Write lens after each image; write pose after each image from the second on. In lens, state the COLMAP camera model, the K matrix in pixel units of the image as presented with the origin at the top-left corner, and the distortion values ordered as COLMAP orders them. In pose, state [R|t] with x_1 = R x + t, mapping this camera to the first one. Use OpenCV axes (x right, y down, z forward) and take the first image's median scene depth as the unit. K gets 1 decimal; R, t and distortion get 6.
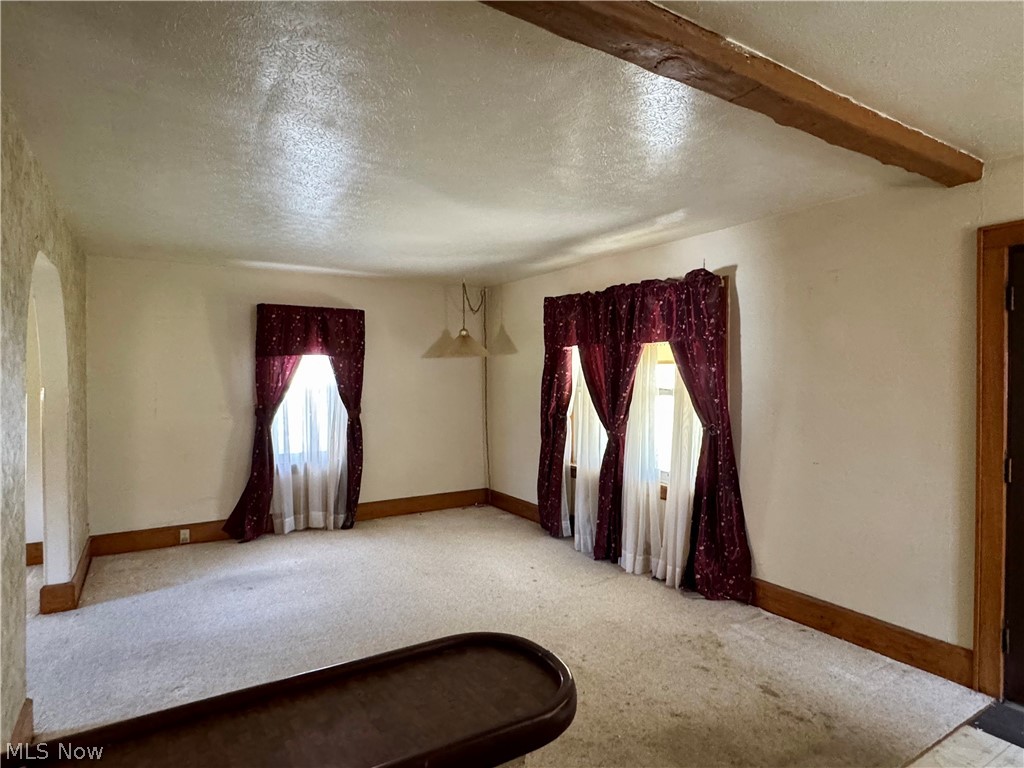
lens RADIAL K [[577.9, 0, 509.7], [0, 577.9, 384.2], [0, 0, 1]] dist [-0.003336, -0.000043]
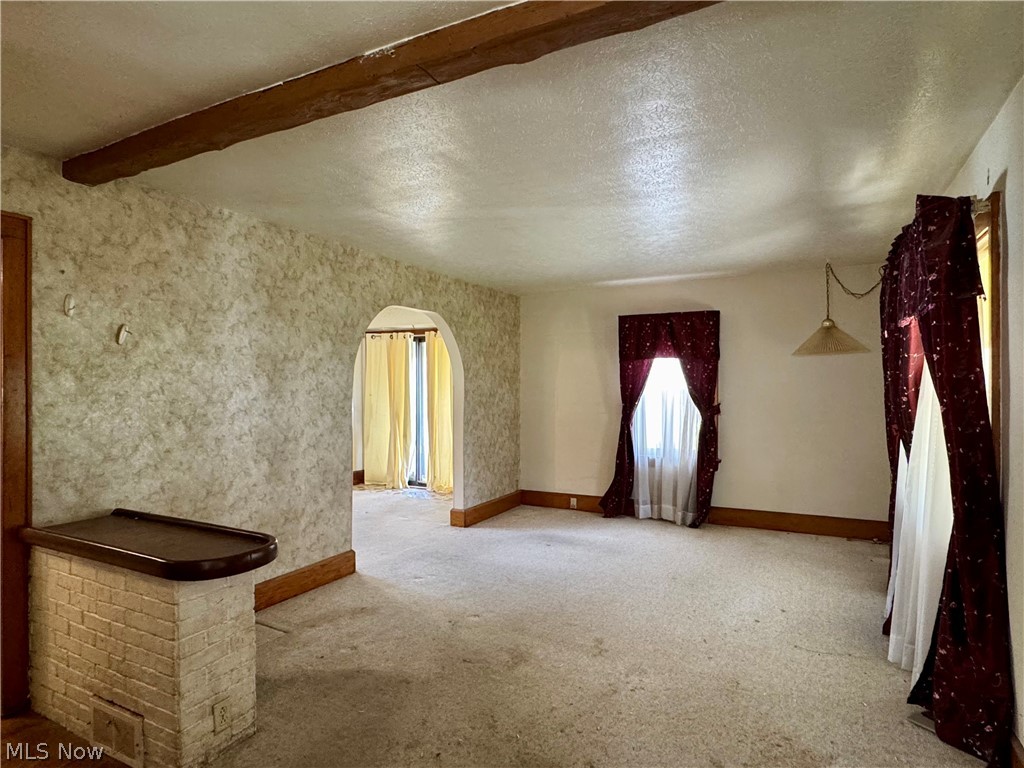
lens RADIAL K [[577.9, 0, 509.7], [0, 577.9, 384.2], [0, 0, 1]] dist [-0.003336, -0.000043]
pose [[0.502819, -0.001960, -0.864390, 0.453146], [-0.008675, 0.999936, -0.007314, 0.008665], [0.864348, 0.011176, 0.502770, 0.217433]]
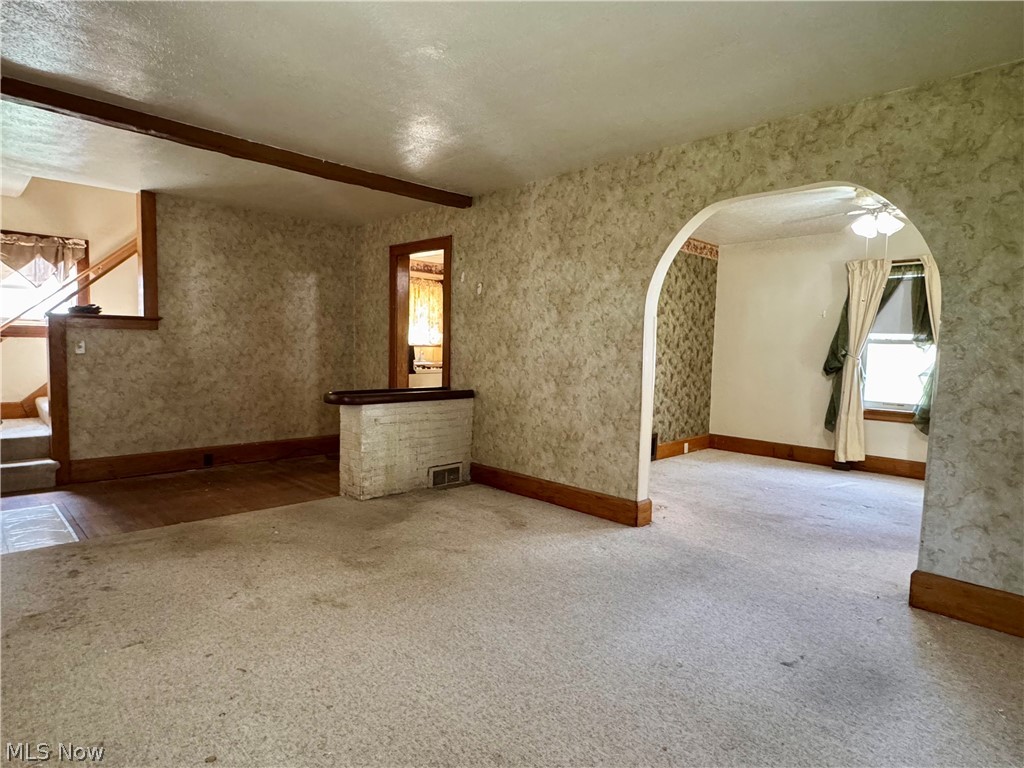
lens RADIAL K [[577.9, 0, 509.7], [0, 577.9, 384.2], [0, 0, 1]] dist [-0.003336, -0.000043]
pose [[-0.975725, -0.009271, -0.218804, -0.050784], [-0.027339, 0.996444, 0.079694, 0.038355], [0.217287, 0.083741, -0.972509, 1.097775]]
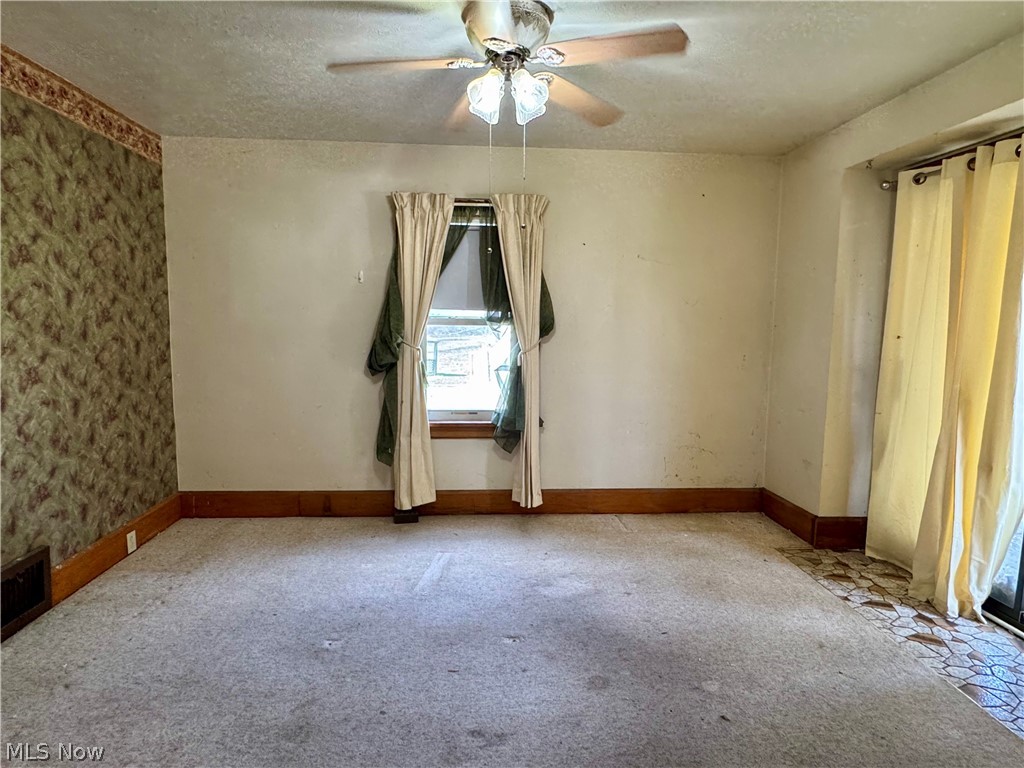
lens RADIAL K [[577.9, 0, 509.7], [0, 577.9, 384.2], [0, 0, 1]] dist [-0.003336, -0.000043]
pose [[-0.464117, 0.094017, -0.880770, -0.362862], [-0.023292, 0.992712, 0.118240, 0.016530], [0.885468, 0.075392, -0.458545, 0.596483]]
